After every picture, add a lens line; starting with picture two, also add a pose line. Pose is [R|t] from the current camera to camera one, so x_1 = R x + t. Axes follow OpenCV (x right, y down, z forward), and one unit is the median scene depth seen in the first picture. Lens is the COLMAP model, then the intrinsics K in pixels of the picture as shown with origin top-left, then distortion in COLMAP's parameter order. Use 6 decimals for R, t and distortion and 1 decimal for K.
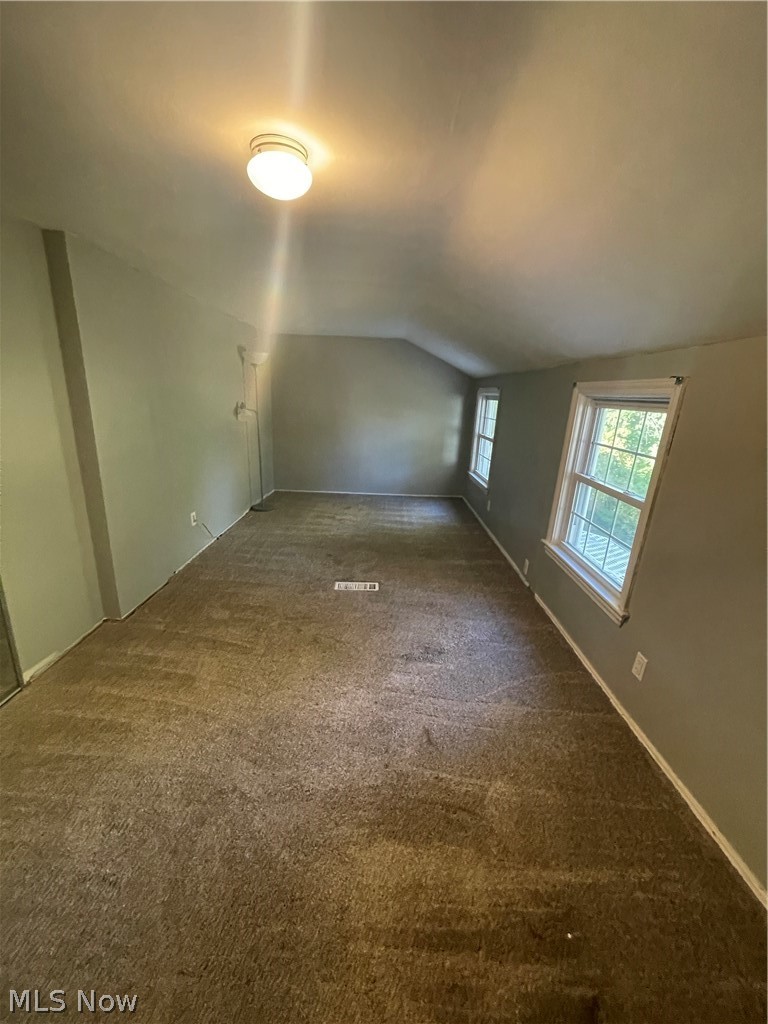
lens RADIAL K [[413.9, 0, 382.7], [0, 413.9, 509.0], [0, 0, 1]] dist [-0.000520, 0.000275]
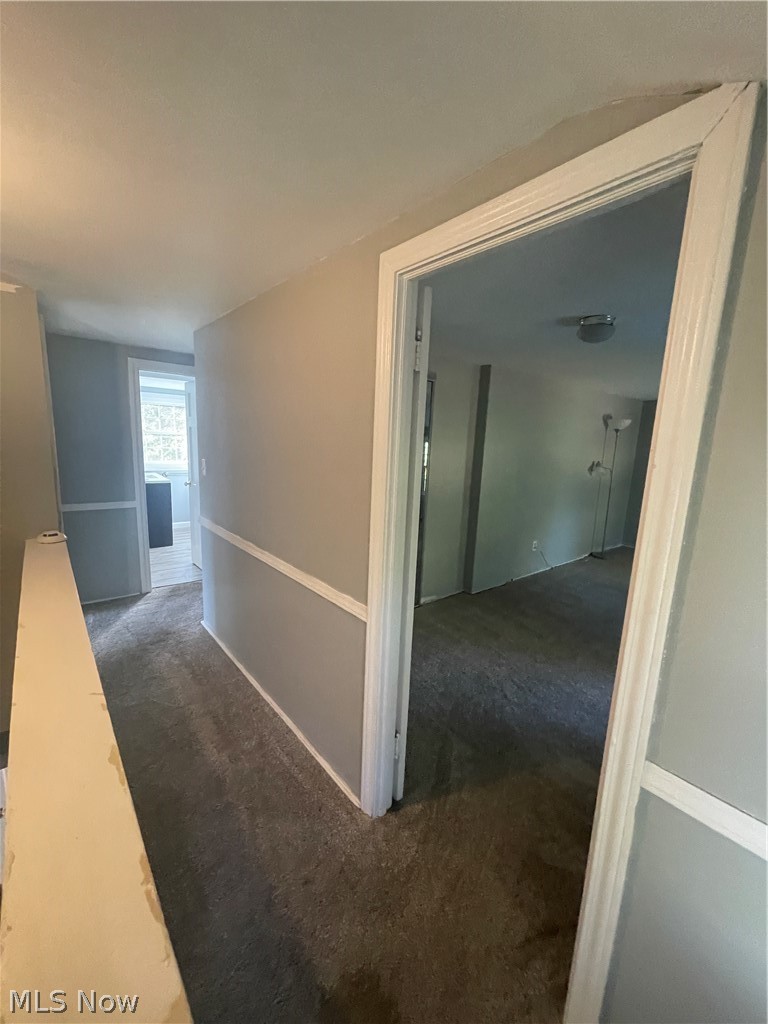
lens RADIAL K [[413.9, 0, 382.7], [0, 413.9, 509.0], [0, 0, 1]] dist [-0.000520, 0.000275]
pose [[0.646055, 0.122640, -0.753374, 0.277737], [-0.226747, 0.973288, -0.036008, 0.090759], [0.728834, 0.194089, 0.656605, -0.314556]]
